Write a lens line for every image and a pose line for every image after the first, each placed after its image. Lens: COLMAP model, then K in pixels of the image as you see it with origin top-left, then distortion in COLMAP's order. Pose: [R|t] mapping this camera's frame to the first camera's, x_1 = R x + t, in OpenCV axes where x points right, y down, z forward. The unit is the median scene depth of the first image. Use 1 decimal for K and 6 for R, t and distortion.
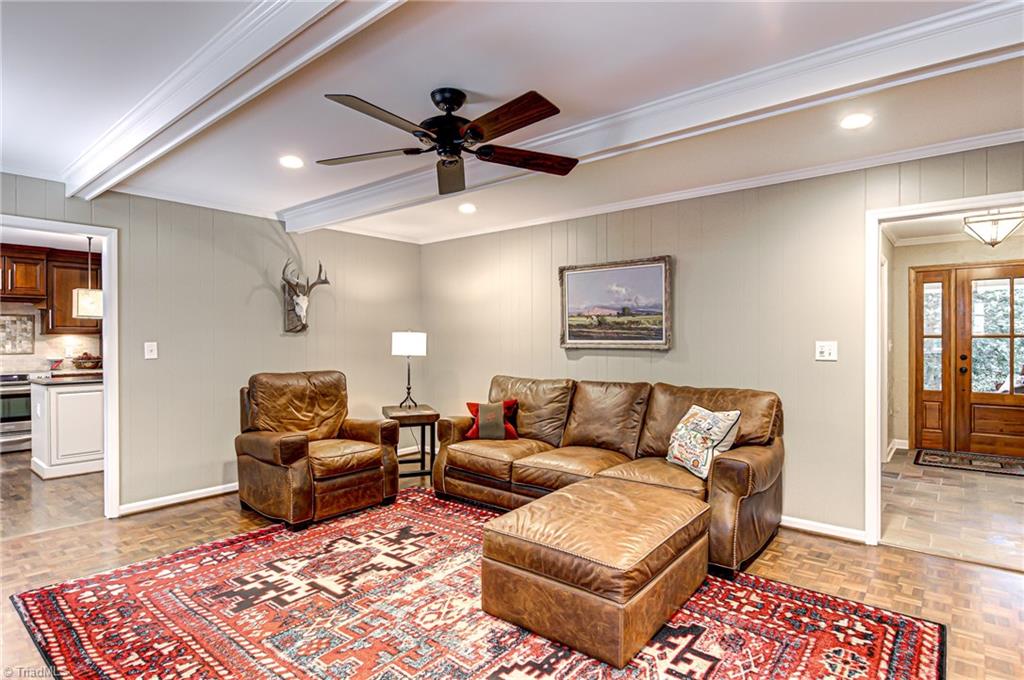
lens RADIAL K [[541.5, 0, 514.6], [0, 541.5, 337.7], [0, 0, 1]] dist [0.029726, -0.021687]
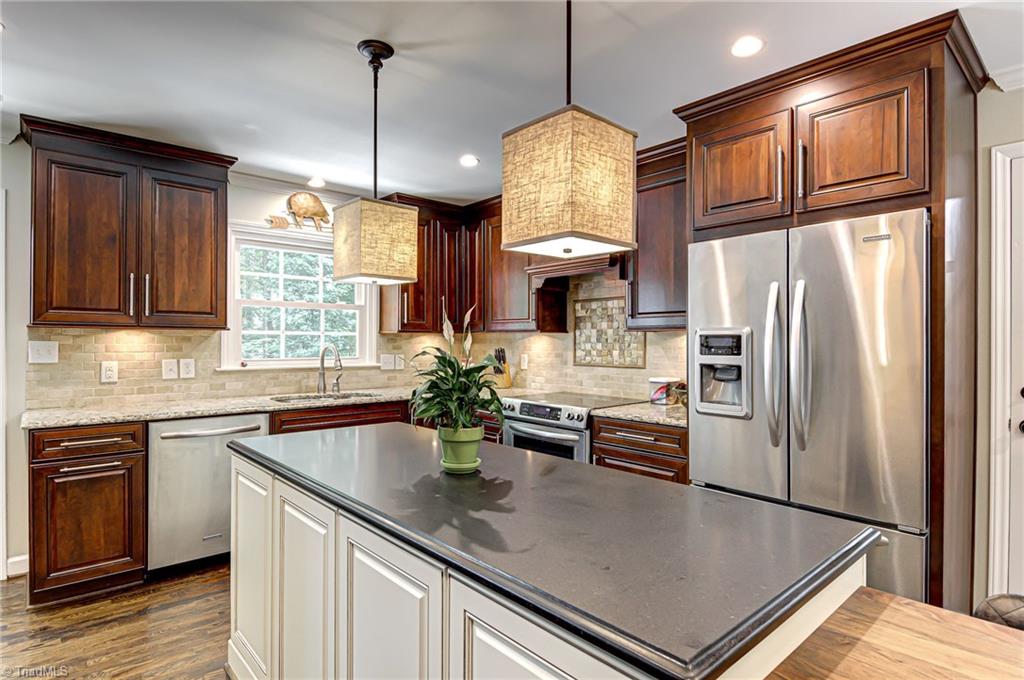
lens RADIAL K [[535.8, 0, 510.6], [0, 535.8, 343.2], [0, 0, 1]] dist [0.021337, -0.019850]
pose [[-0.140174, 0.002825, -0.990123, -0.666642], [-0.001538, 0.999994, 0.003071, 0.006842], [0.990126, 0.001953, -0.140169, 1.792005]]
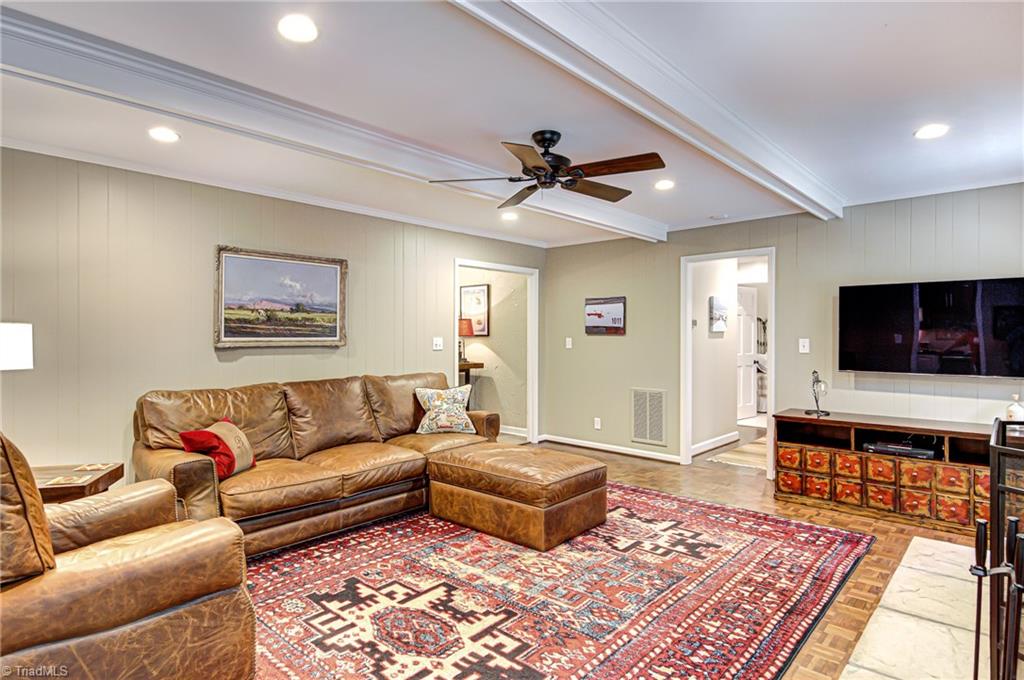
lens RADIAL K [[541.5, 0, 514.6], [0, 541.5, 337.7], [0, 0, 1]] dist [0.029726, -0.021687]
pose [[0.042614, -0.005270, 0.999078, -0.944202], [-0.003467, 0.999979, 0.005422, -0.001943], [-0.999086, -0.003695, 0.042595, 0.726329]]
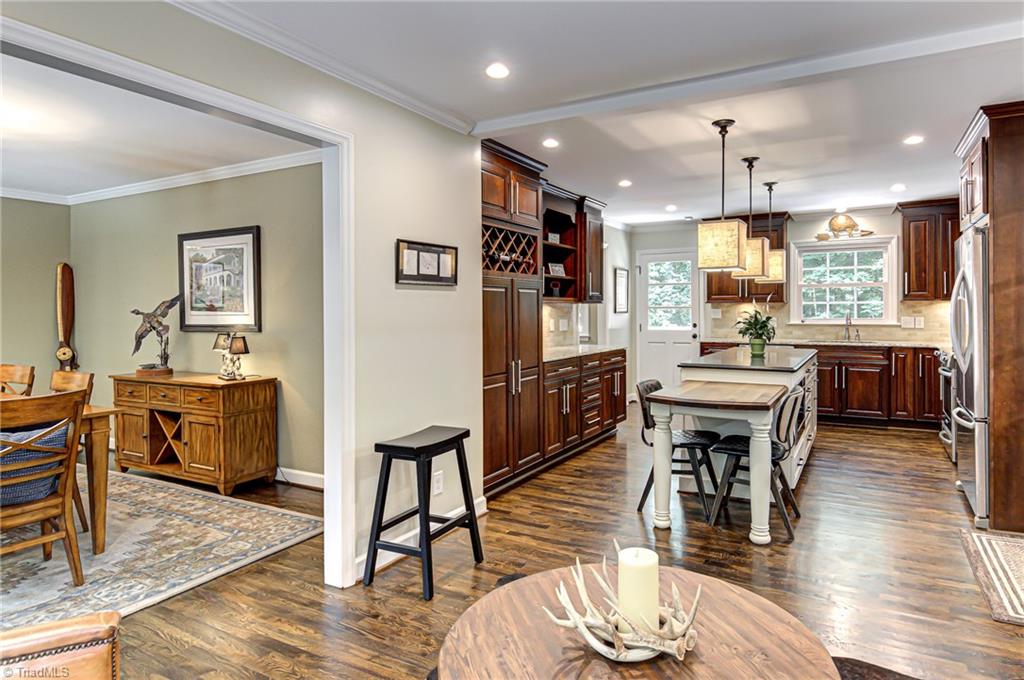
lens RADIAL K [[584.3, 0, 553.8], [0, 584.3, 324.1], [0, 0, 1]] dist [0.006578, 0.000749]
pose [[-0.976275, 0.010837, -0.216261, -0.351473], [0.005985, 0.999716, 0.023078, 0.010481], [0.216449, 0.021236, -0.976063, 2.926838]]
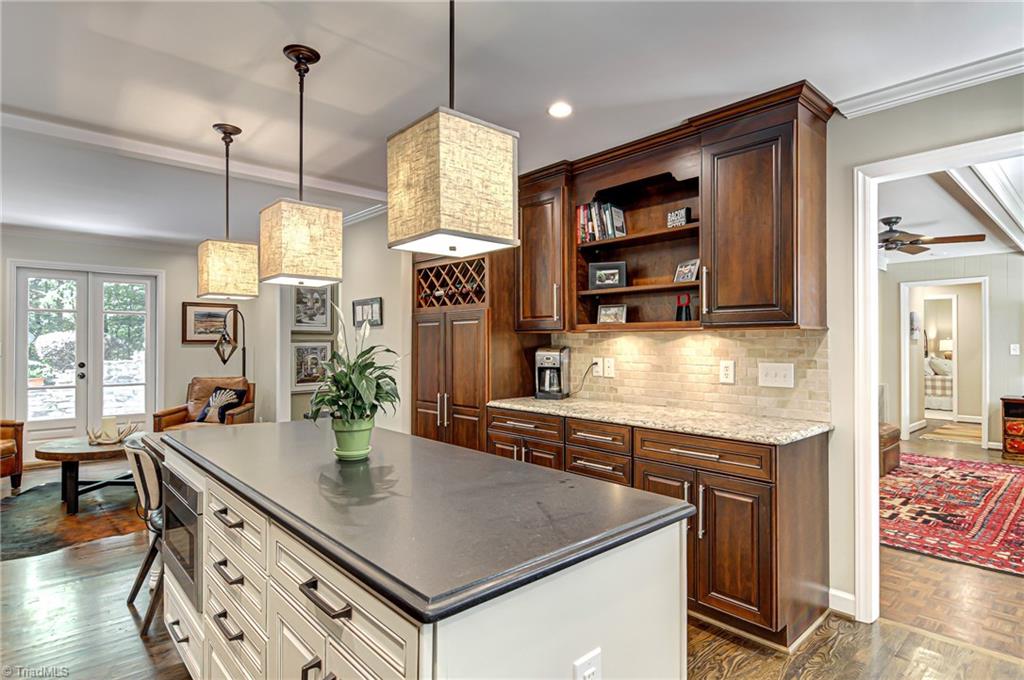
lens RADIAL K [[541.5, 0, 514.6], [0, 541.5, 337.7], [0, 0, 1]] dist [0.029726, -0.021687]
pose [[0.127634, 0.011459, 0.991755, -1.595946], [-0.004001, 0.999931, -0.011038, 0.010046], [-0.991813, -0.002559, 0.127671, 1.487005]]
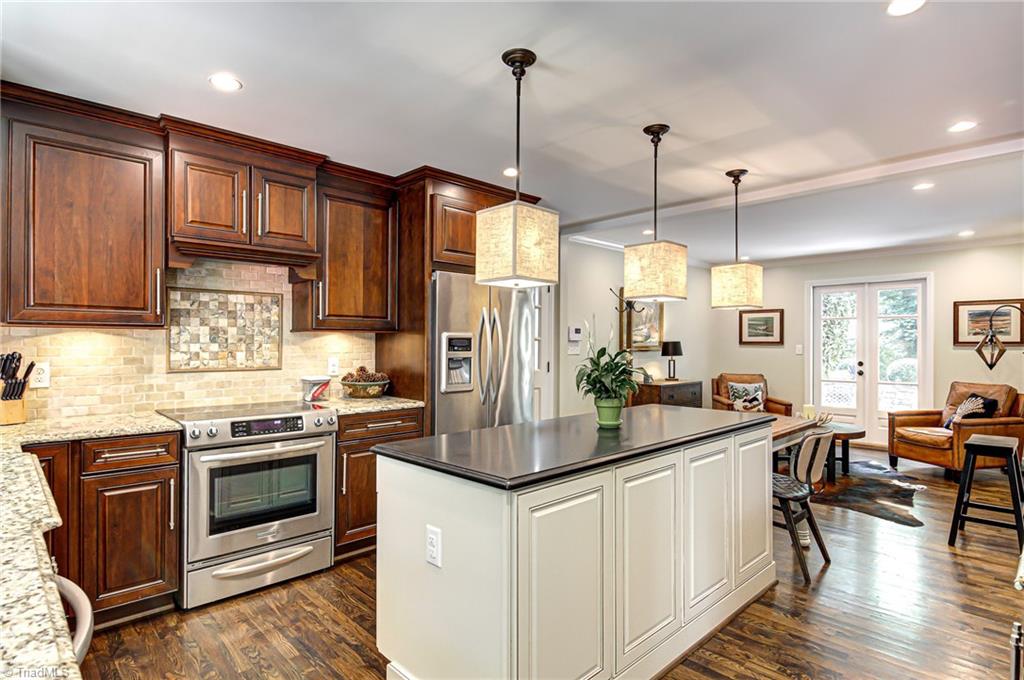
lens RADIAL K [[535.8, 0, 510.6], [0, 535.8, 343.2], [0, 0, 1]] dist [0.021337, -0.019850]
pose [[0.995206, 0.002434, -0.097773, -1.167768], [-0.002225, 0.999995, 0.002250, 0.006021], [0.097778, -0.002021, 0.995206, 0.985319]]
